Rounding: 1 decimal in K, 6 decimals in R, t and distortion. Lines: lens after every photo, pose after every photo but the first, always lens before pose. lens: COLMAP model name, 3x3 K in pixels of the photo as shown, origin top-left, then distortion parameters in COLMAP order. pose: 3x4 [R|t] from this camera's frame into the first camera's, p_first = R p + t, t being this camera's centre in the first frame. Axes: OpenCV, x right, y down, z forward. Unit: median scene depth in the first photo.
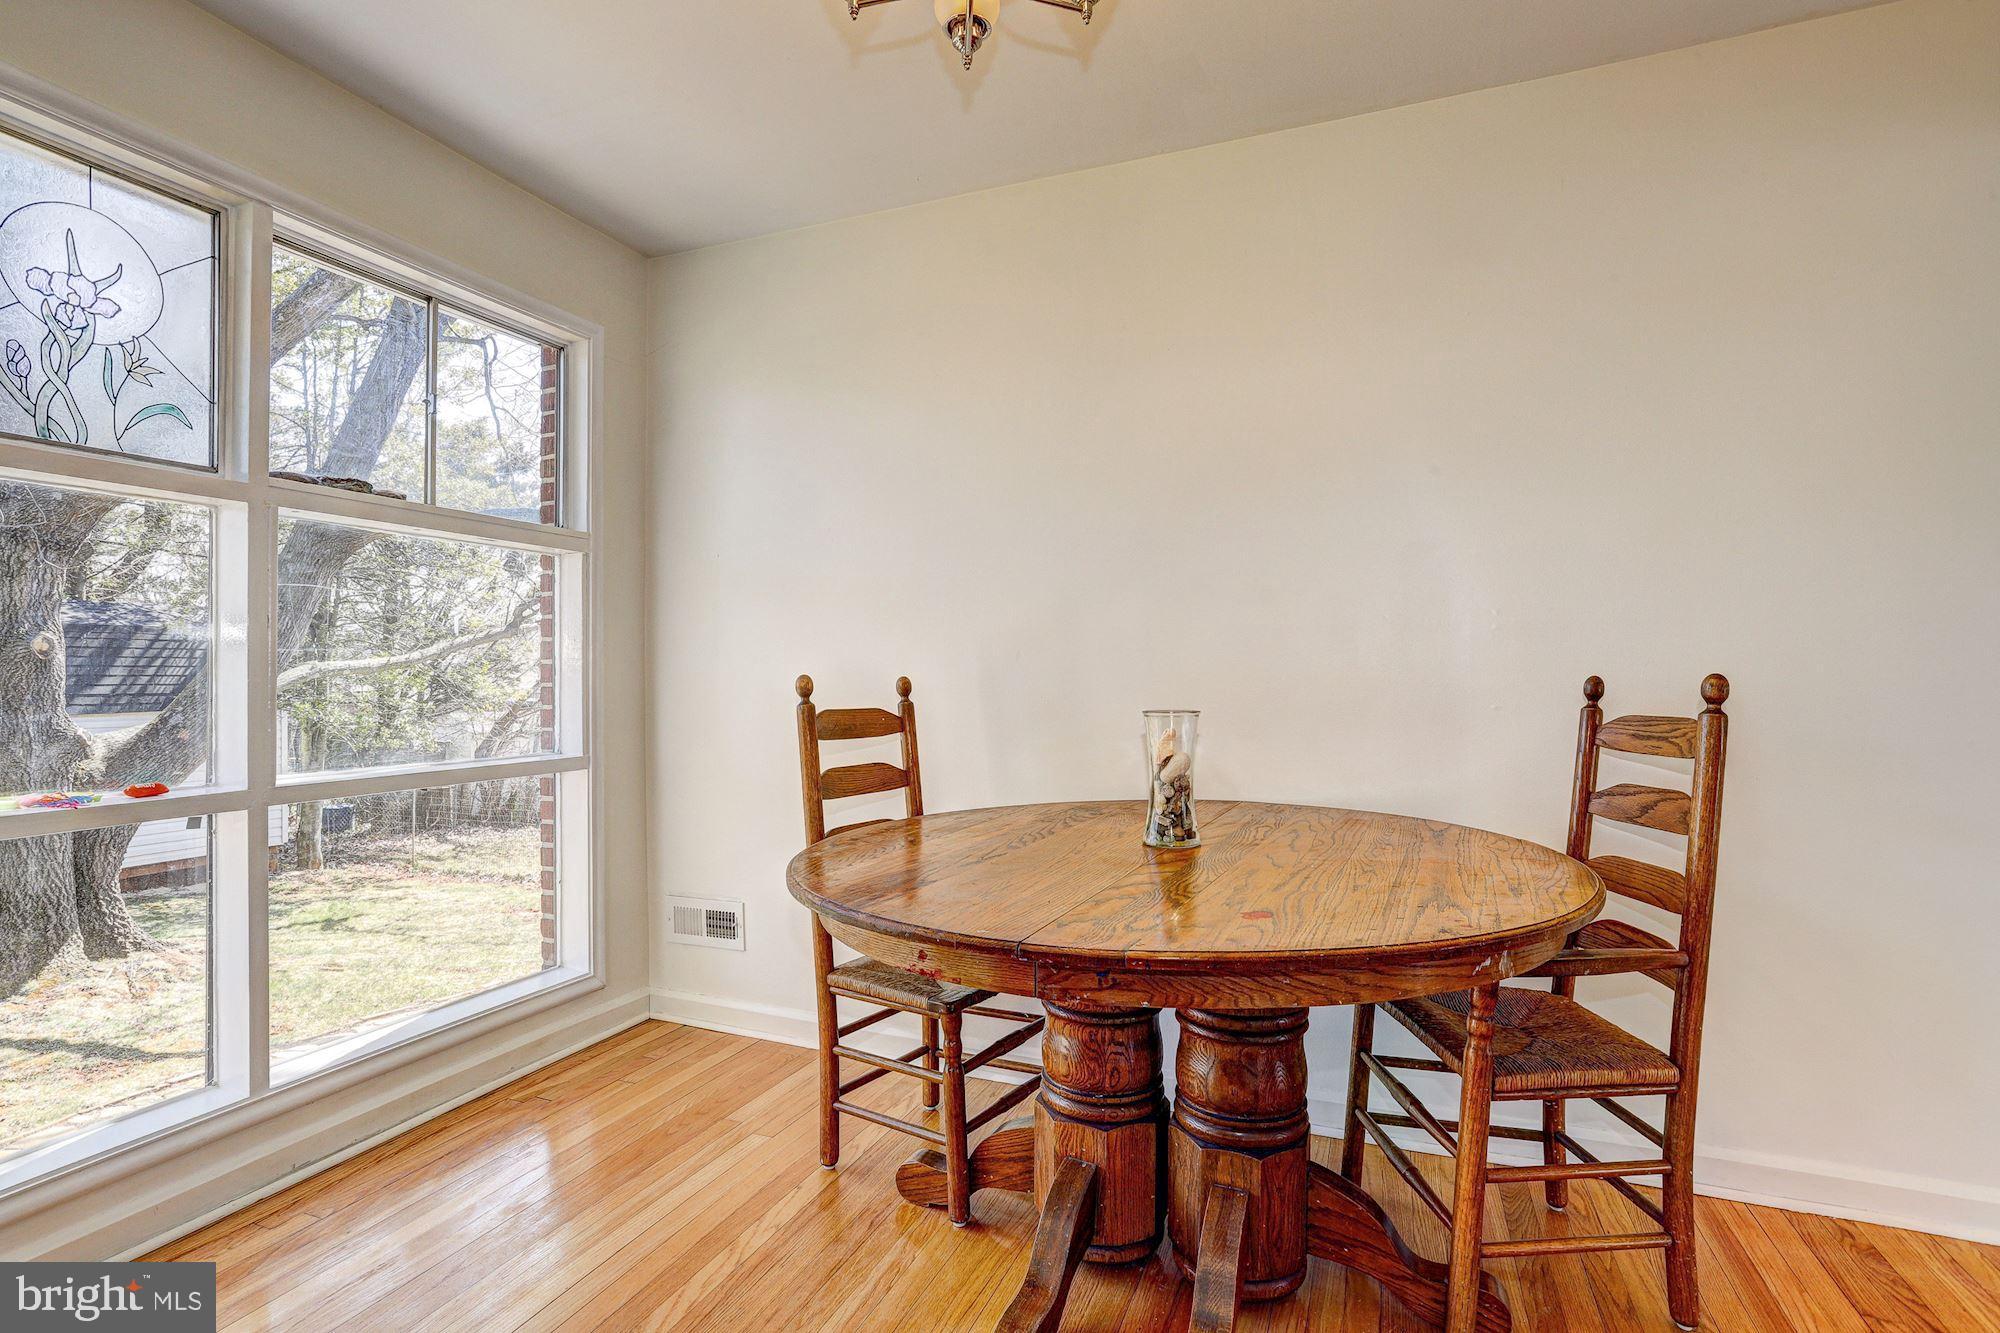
lens RADIAL K [[989.6, 0, 953.5], [0, 989.6, 680.8], [0, 0, 1]] dist [-0.056015, 0.020334]
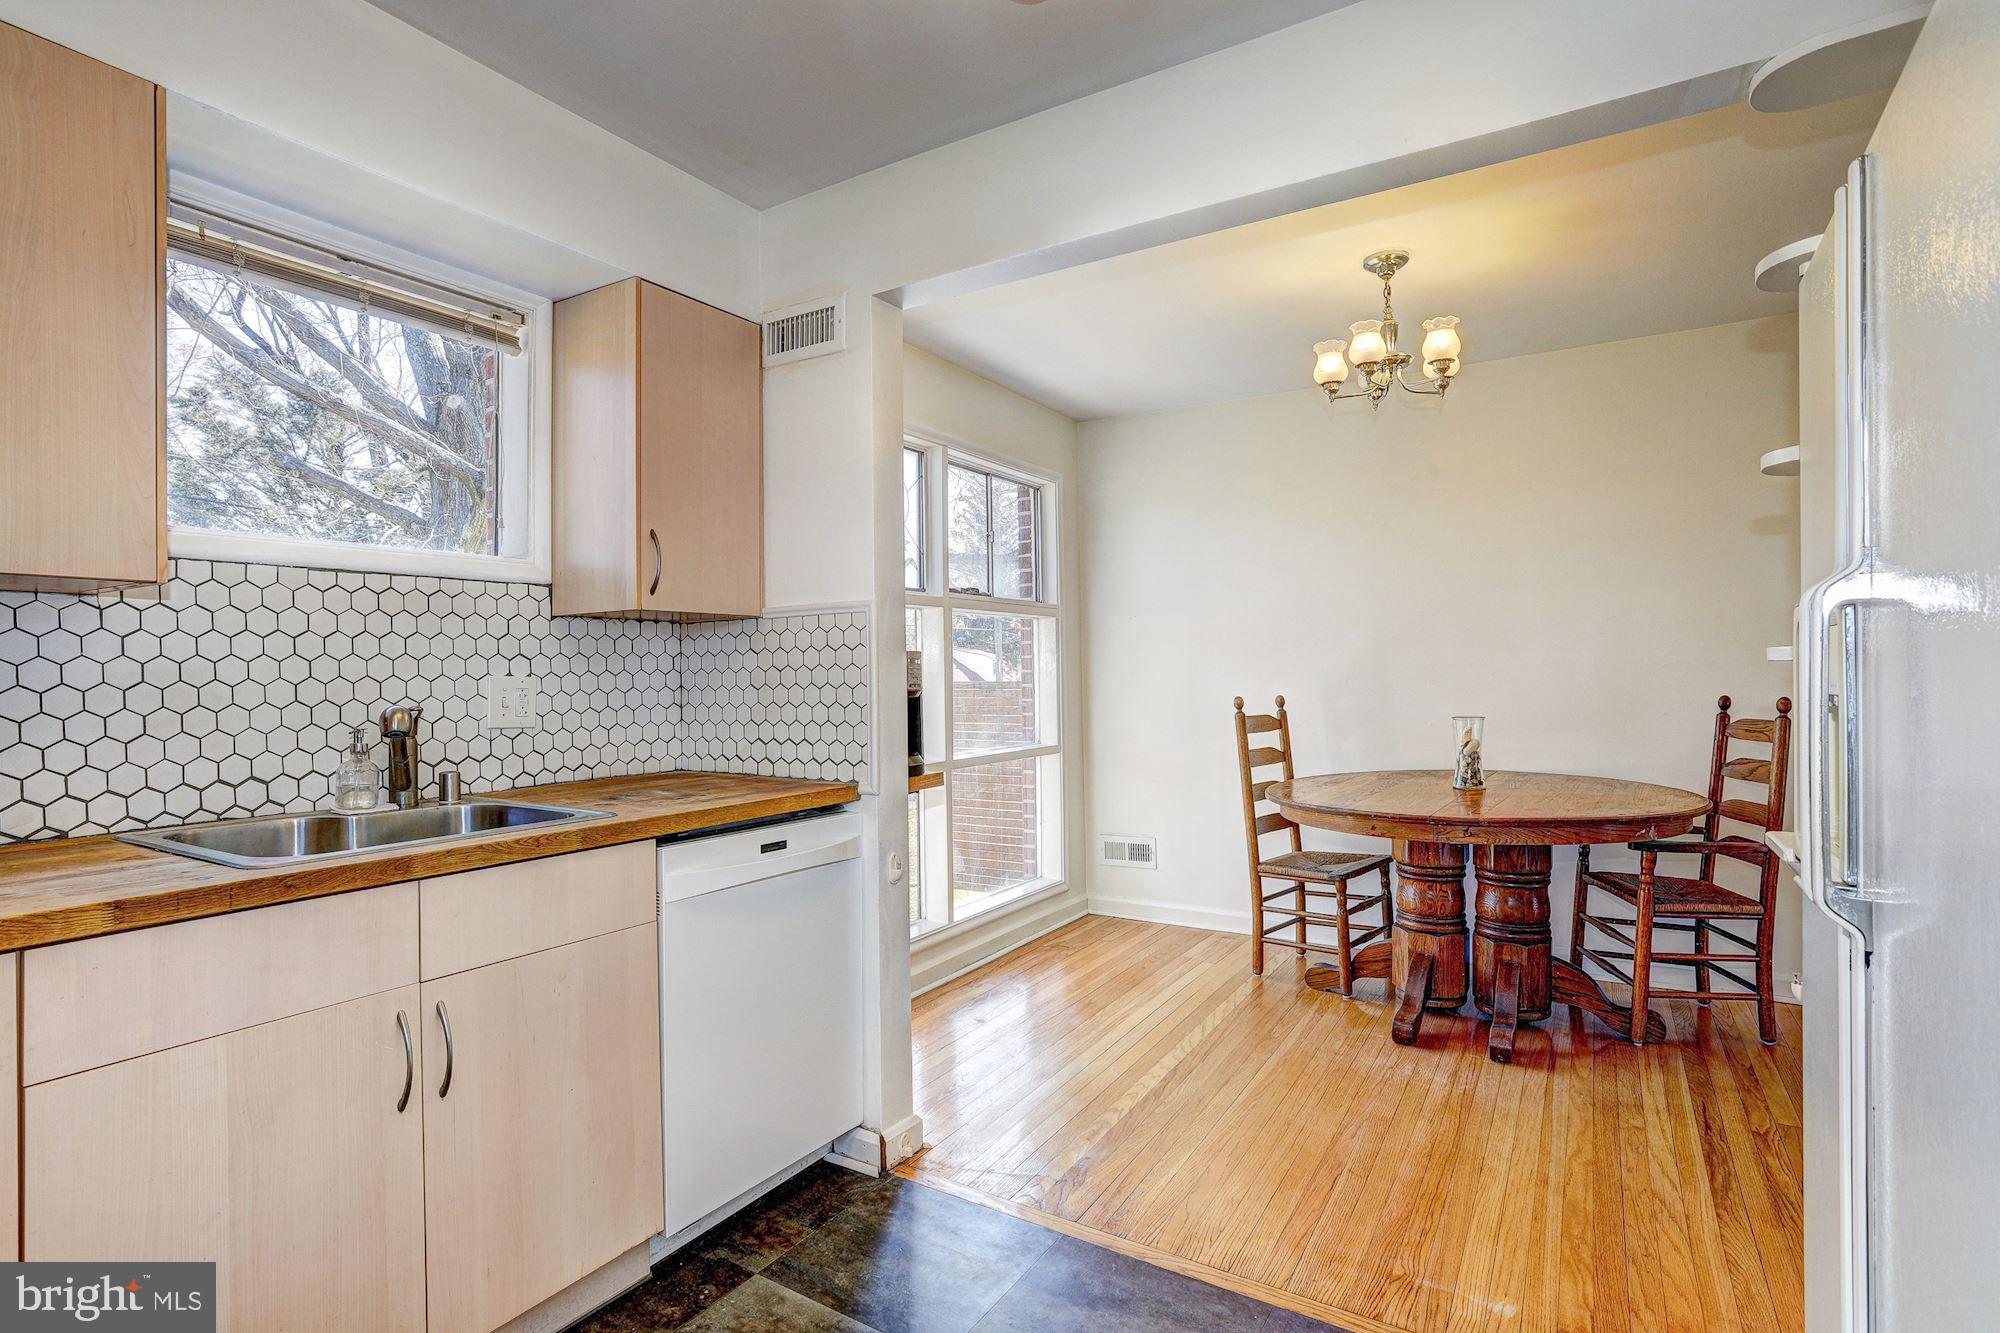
lens RADIAL K [[989.6, 0, 956.3], [0, 989.6, 663.3], [0, 0, 1]] dist [-0.056015, 0.020334]
pose [[0.984083, -0.010707, -0.177387, -0.372328], [0.007900, 0.999832, -0.016522, -0.044208], [0.177534, 0.014857, 0.984002, -0.914988]]
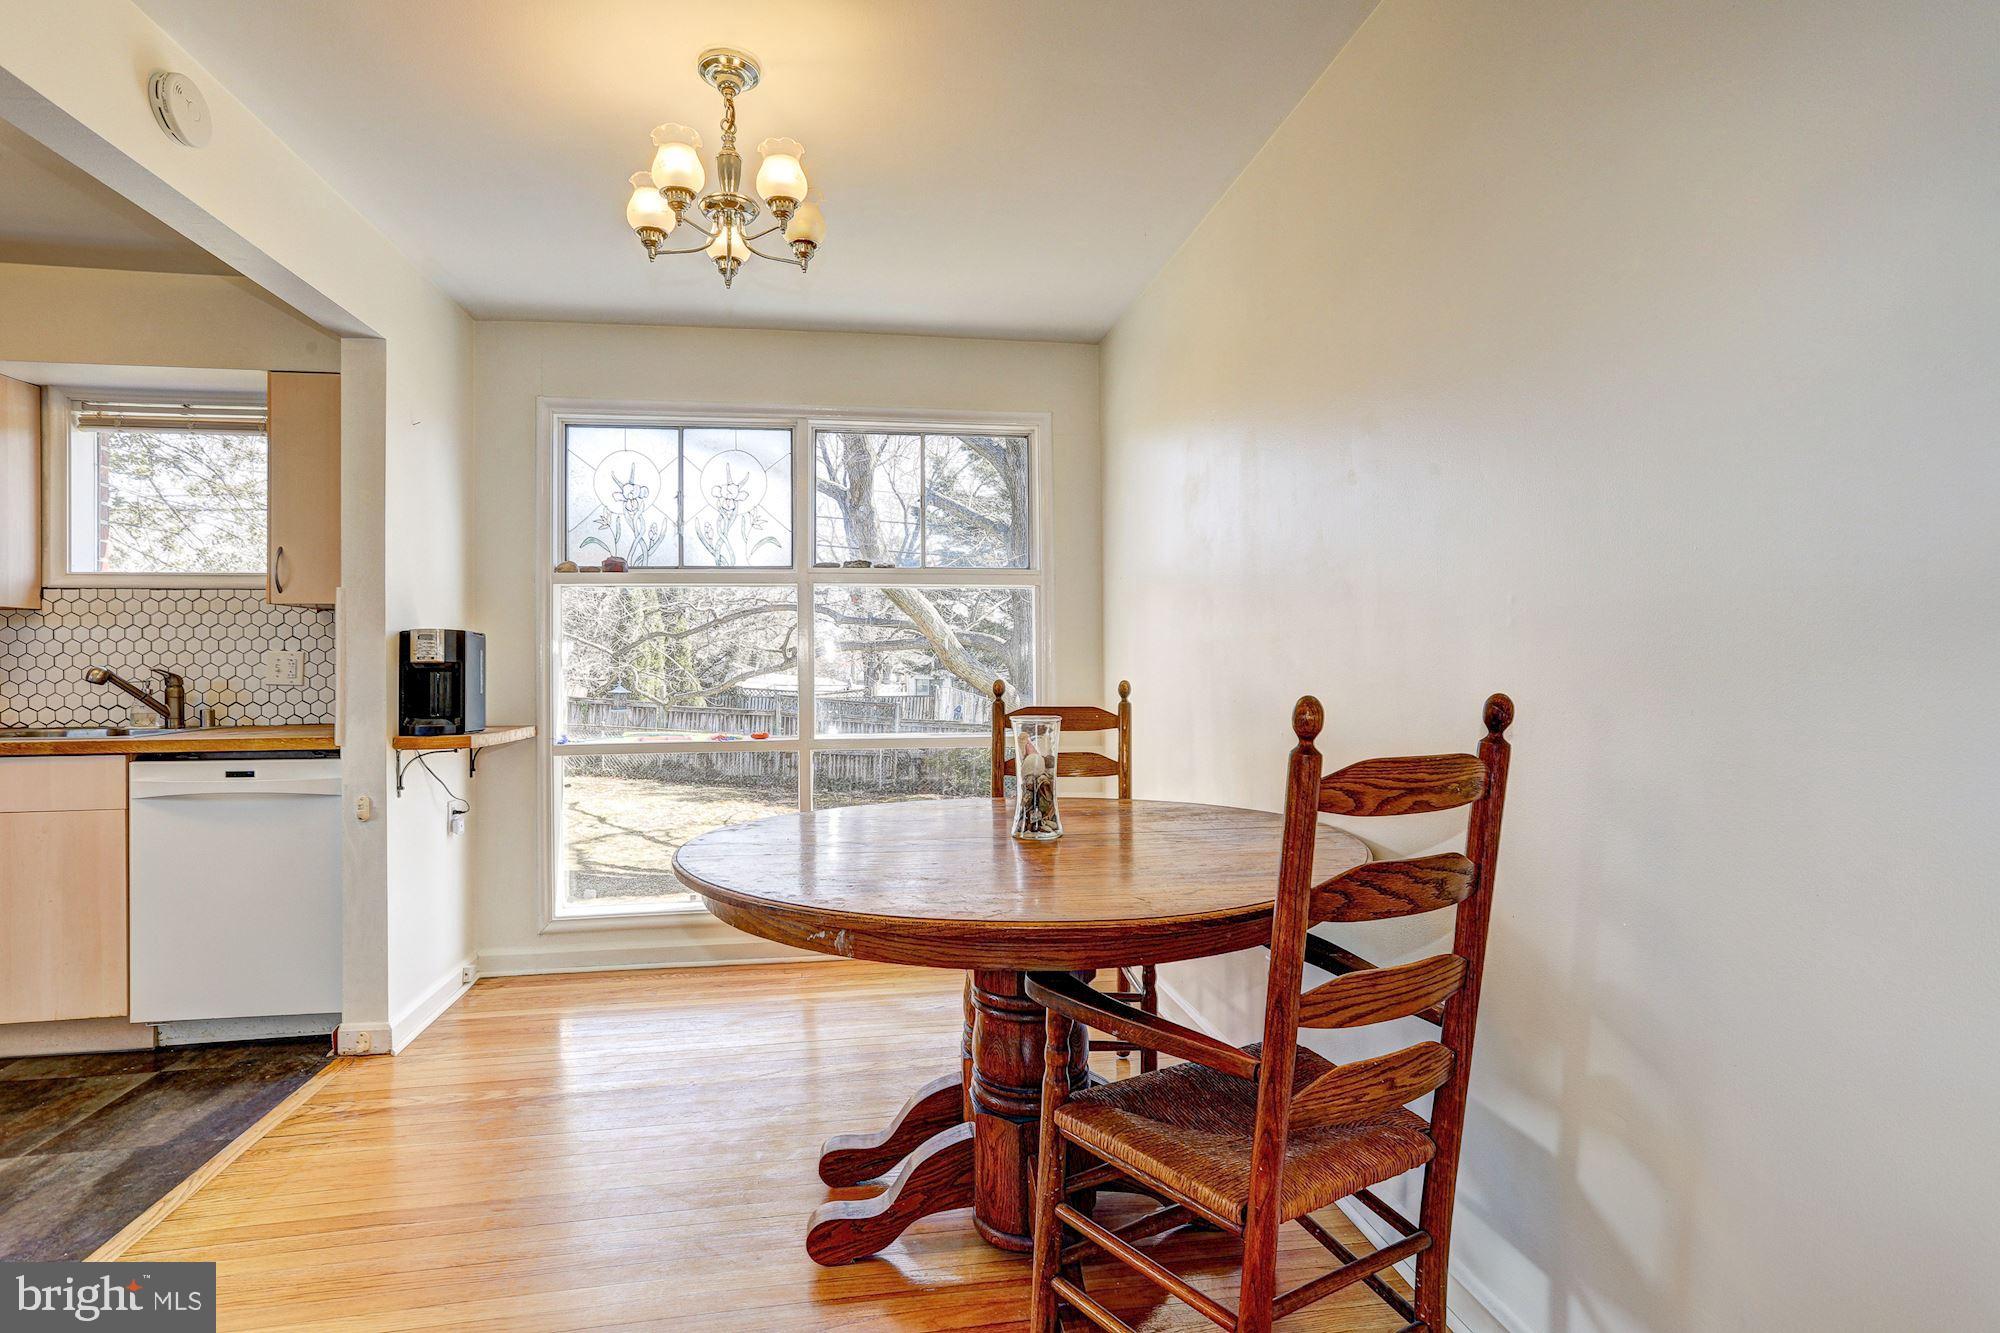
lens RADIAL K [[952.2, 0, 958.3], [0, 952.2, 662.7], [0, 0, 1]] dist [-0.008478, 0.001638]
pose [[0.510159, -0.003151, -0.860075, 1.034543], [-0.002001, 0.999986, -0.004850, -0.024558], [0.860078, 0.004195, 0.510145, 0.343393]]
